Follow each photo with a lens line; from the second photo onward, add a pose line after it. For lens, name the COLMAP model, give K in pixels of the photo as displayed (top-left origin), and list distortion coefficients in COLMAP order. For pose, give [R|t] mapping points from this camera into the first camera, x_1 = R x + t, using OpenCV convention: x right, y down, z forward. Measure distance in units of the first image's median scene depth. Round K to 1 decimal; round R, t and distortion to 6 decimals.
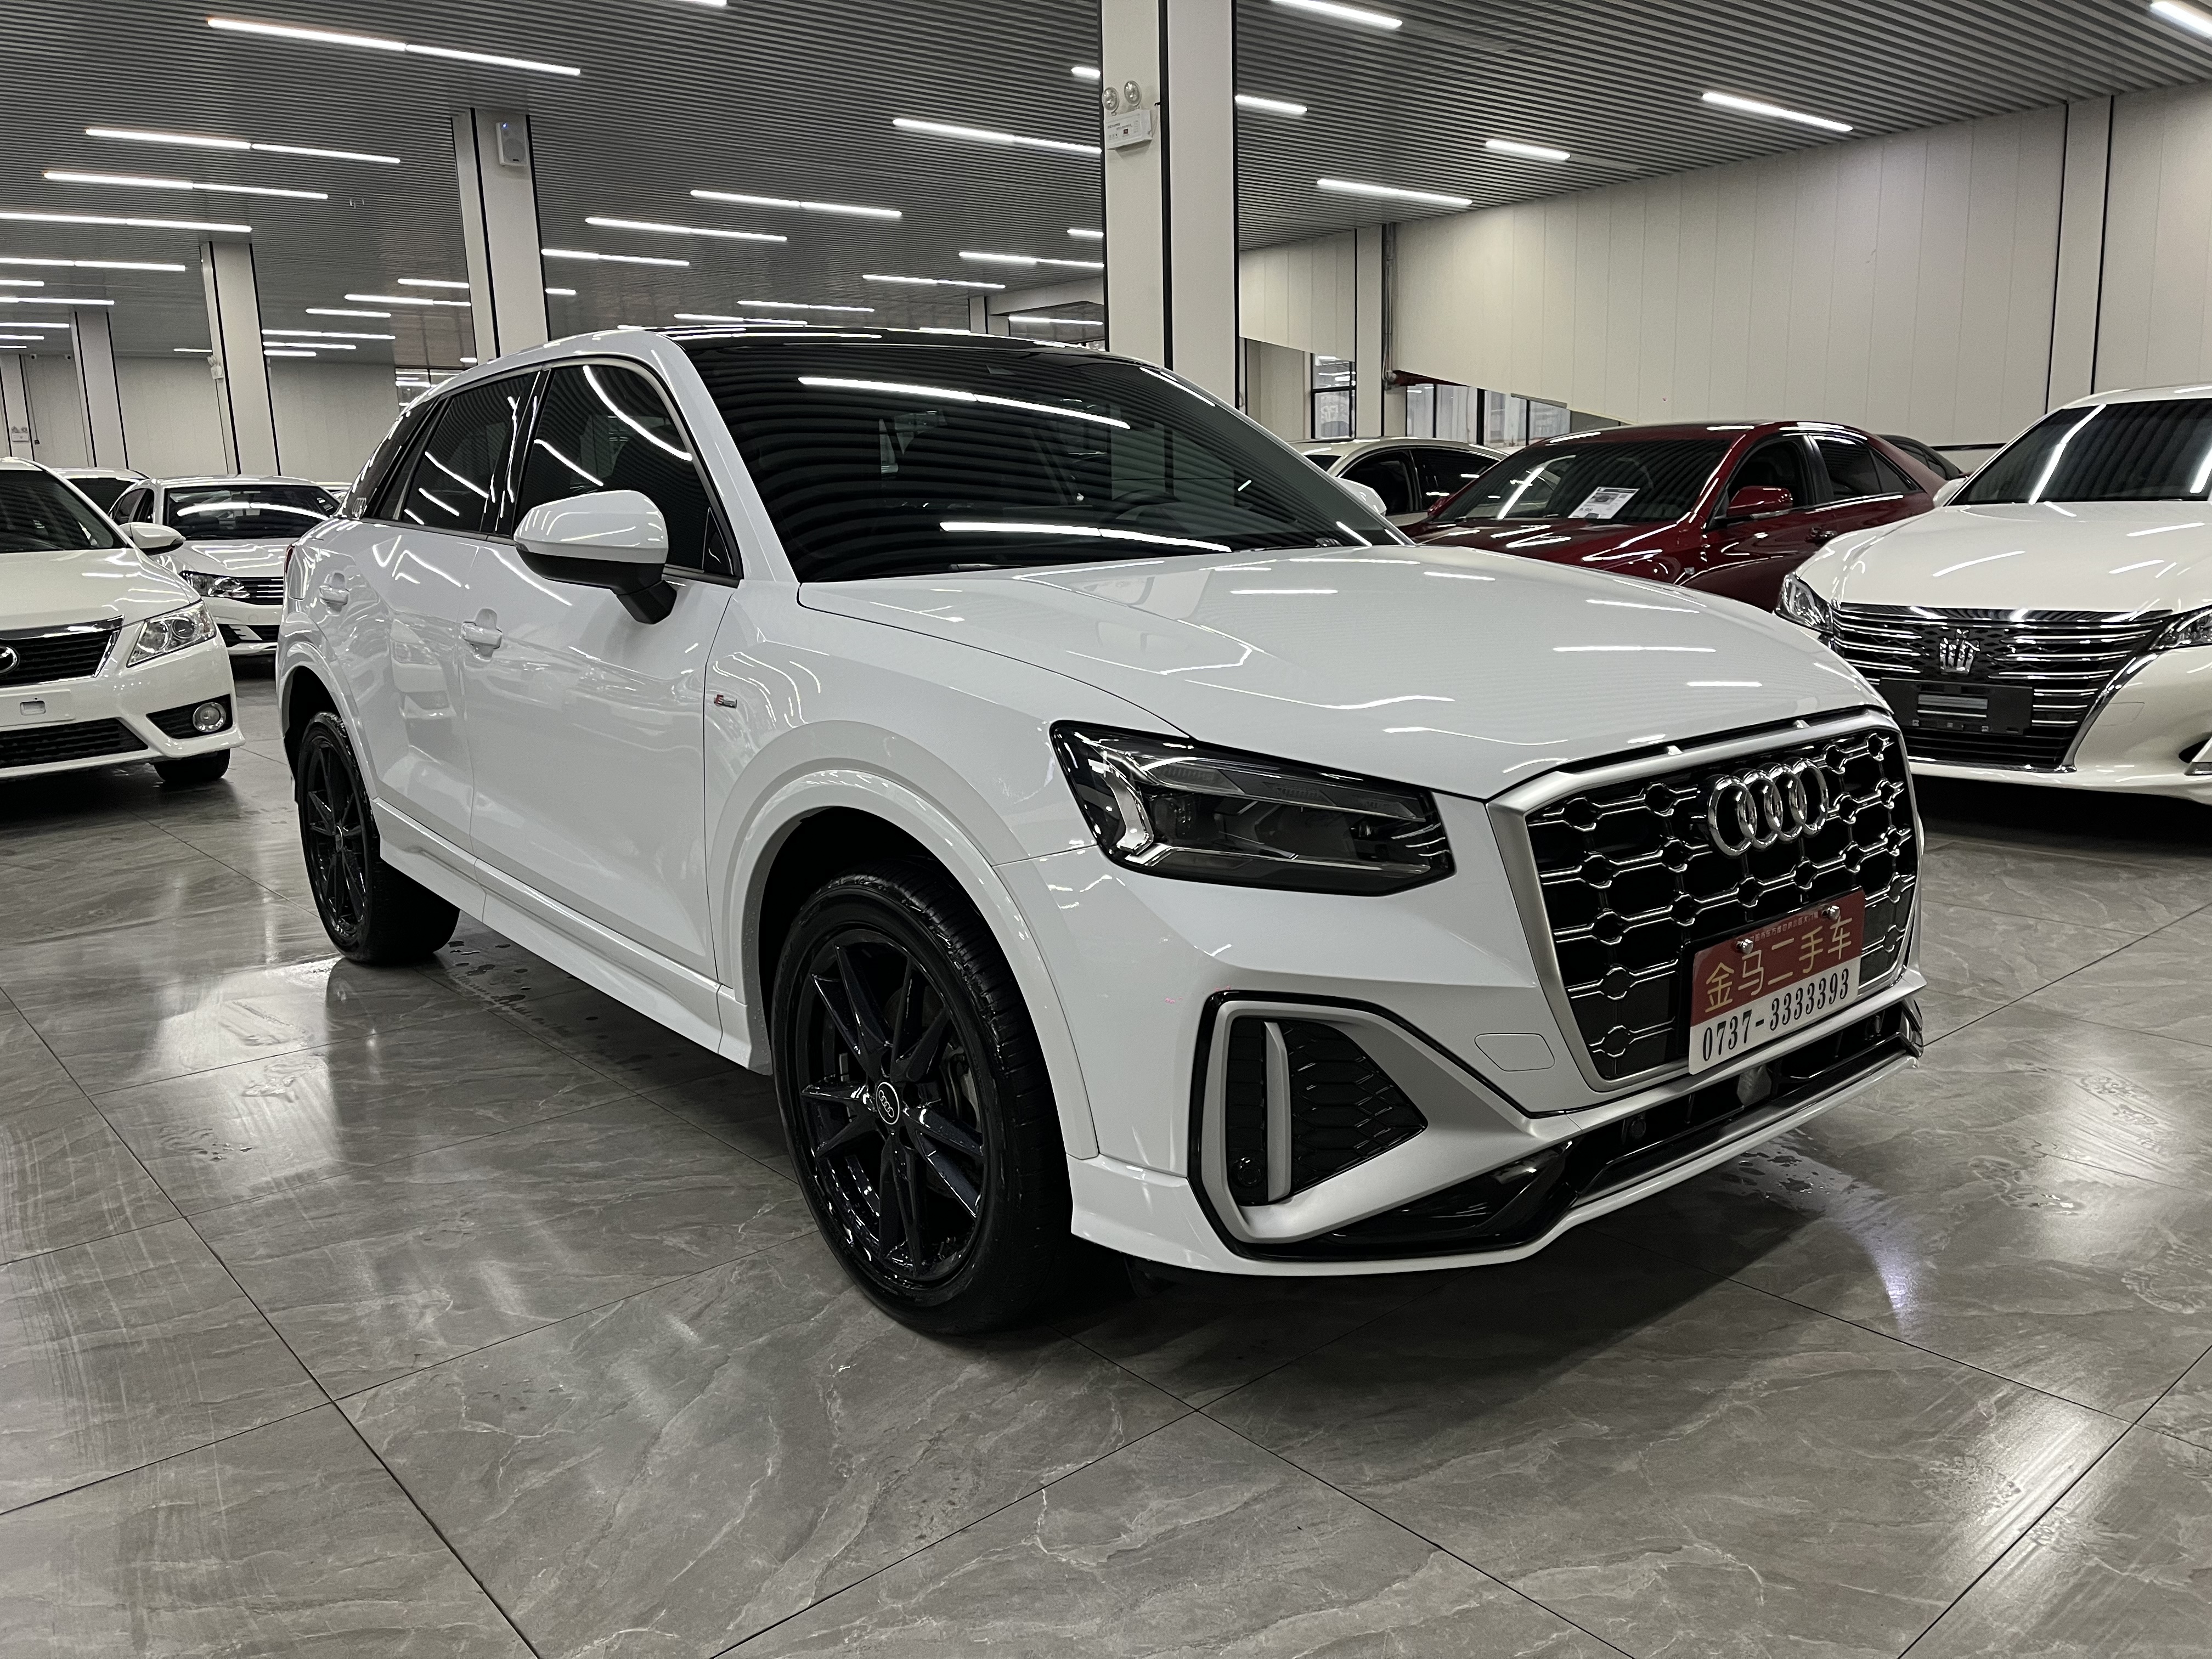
lens RADIAL K [[1682.4, 0, 1106.0], [0, 1682.4, 829.5], [0, 0, 1]] dist [0.114049, -0.179881]
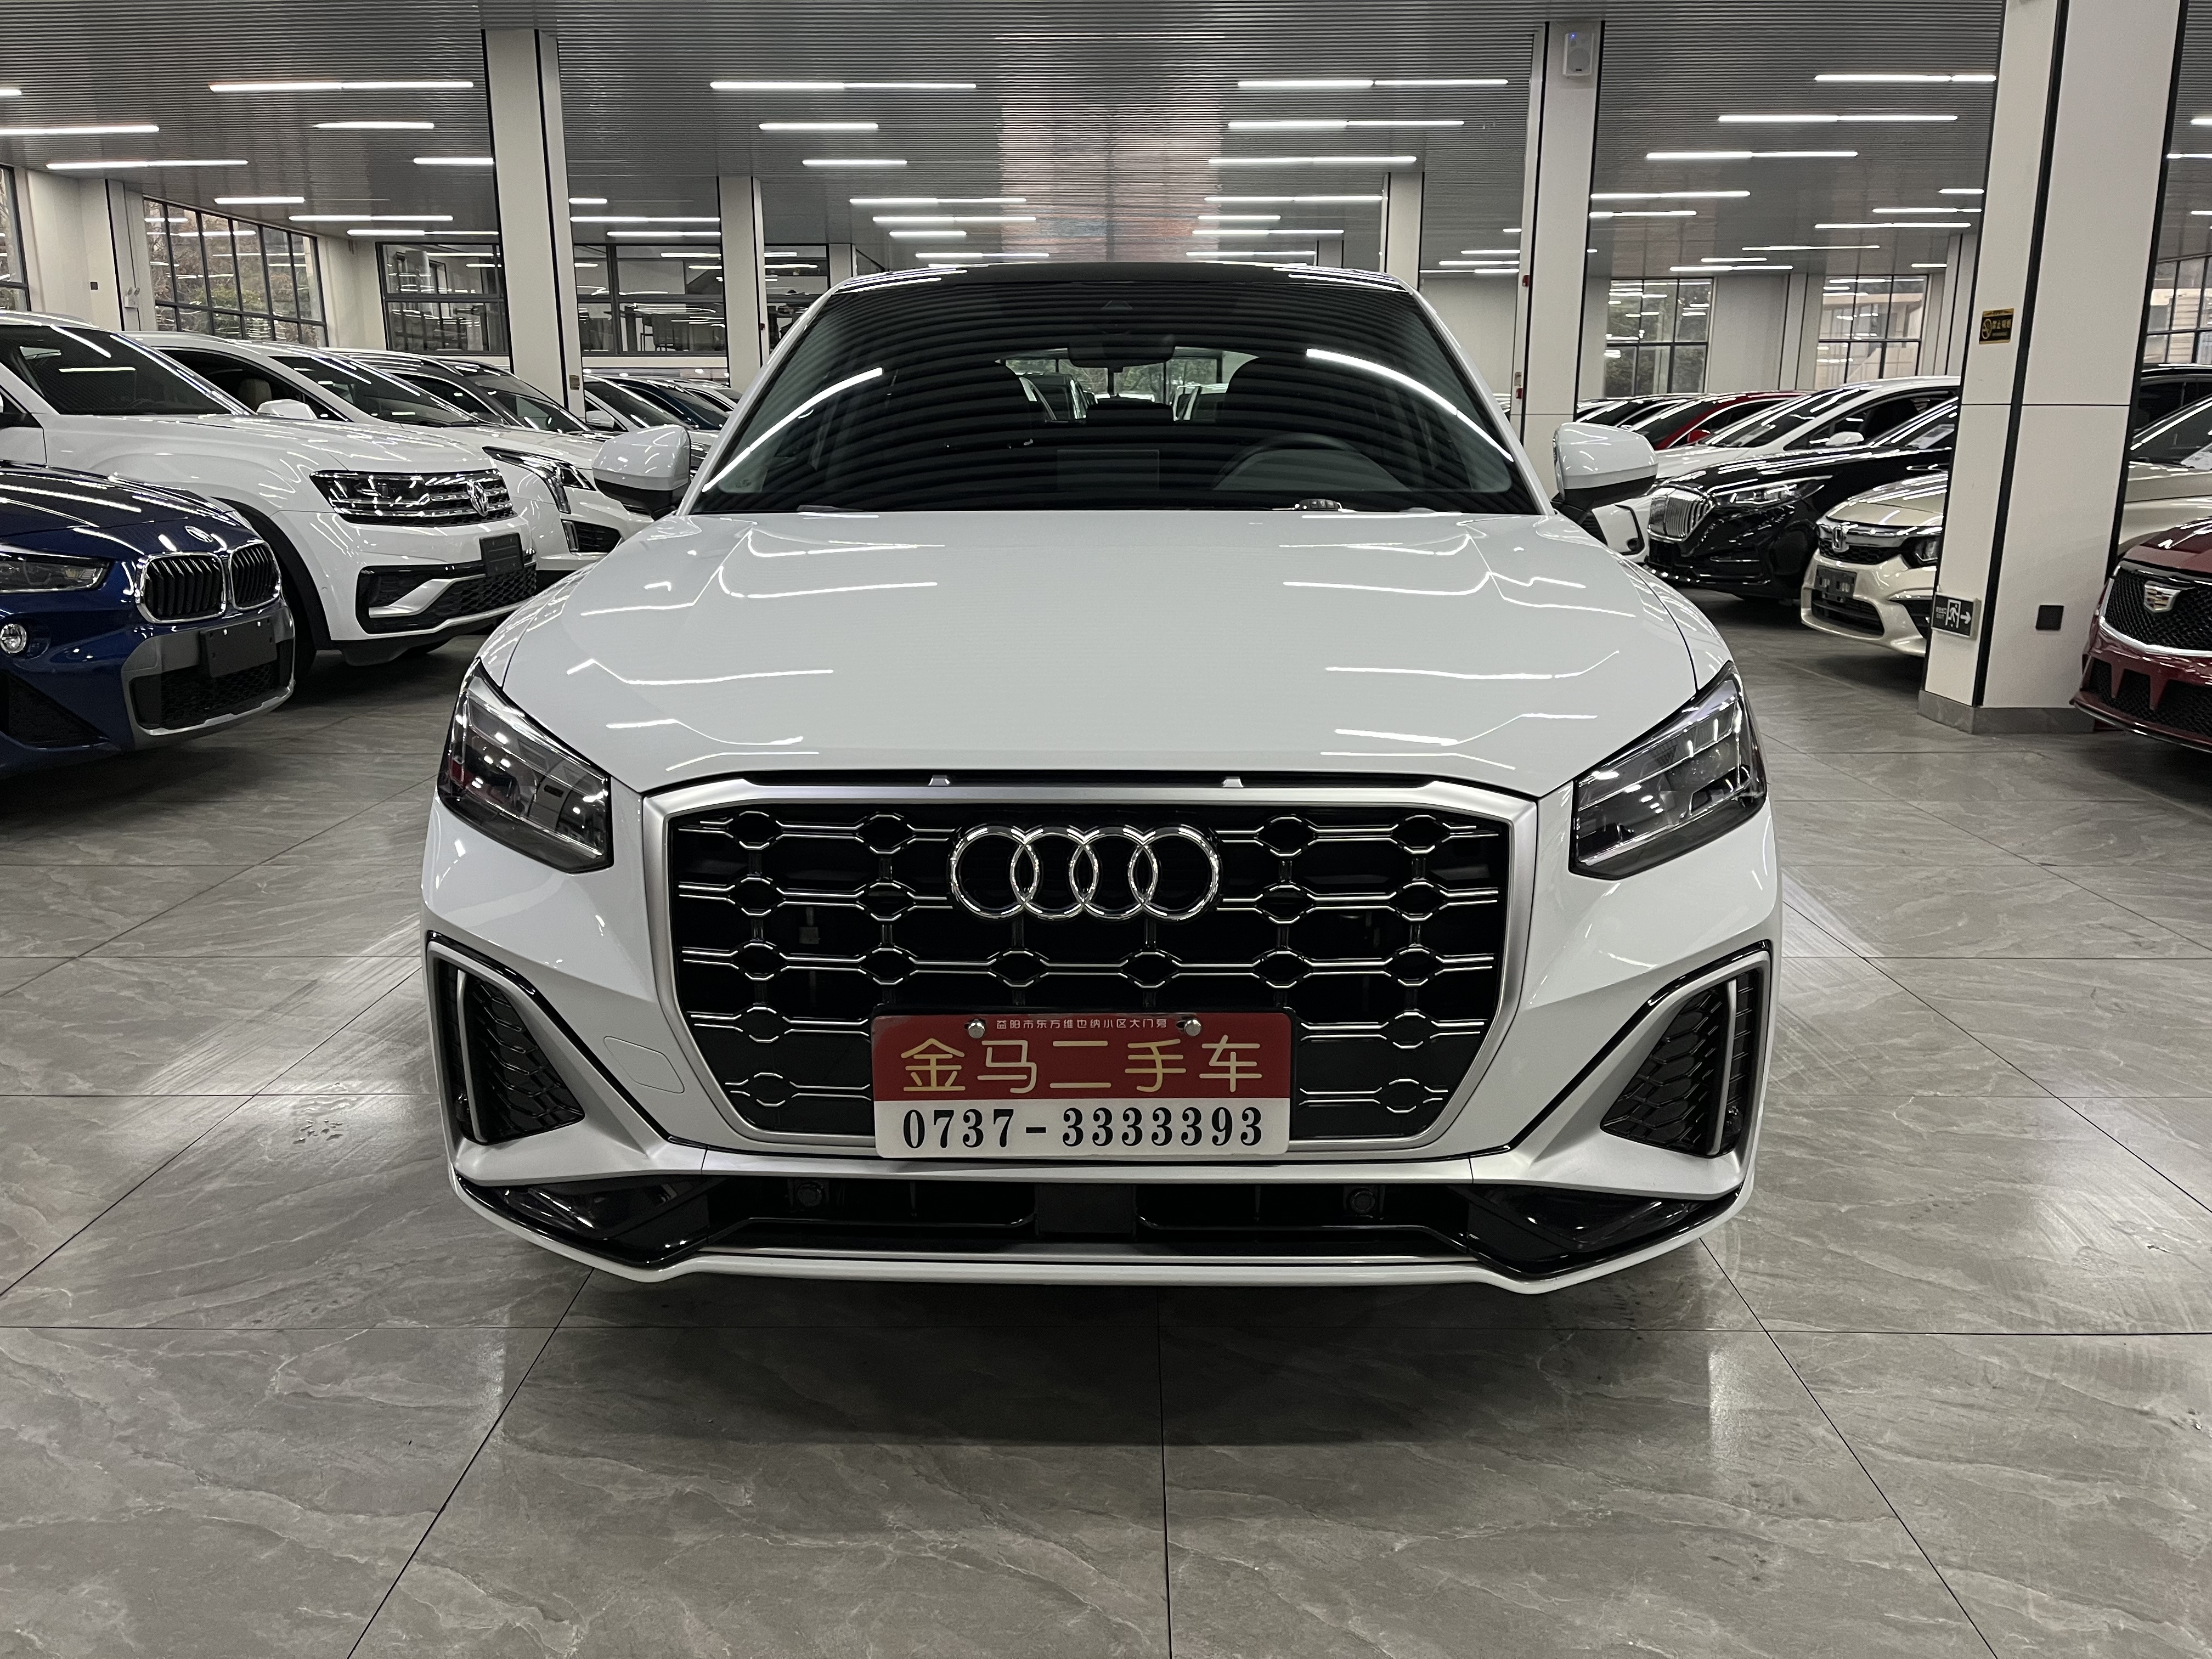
lens RADIAL K [[1679.4, 0, 1103.3], [0, 1679.4, 824.1], [0, 0, 1]] dist [0.112700, -0.148949]
pose [[0.743834, 0.175666, -0.644866, 0.952238], [-0.144163, 0.984299, 0.101842, -0.124545], [0.652631, 0.017212, 0.757480, 0.427383]]
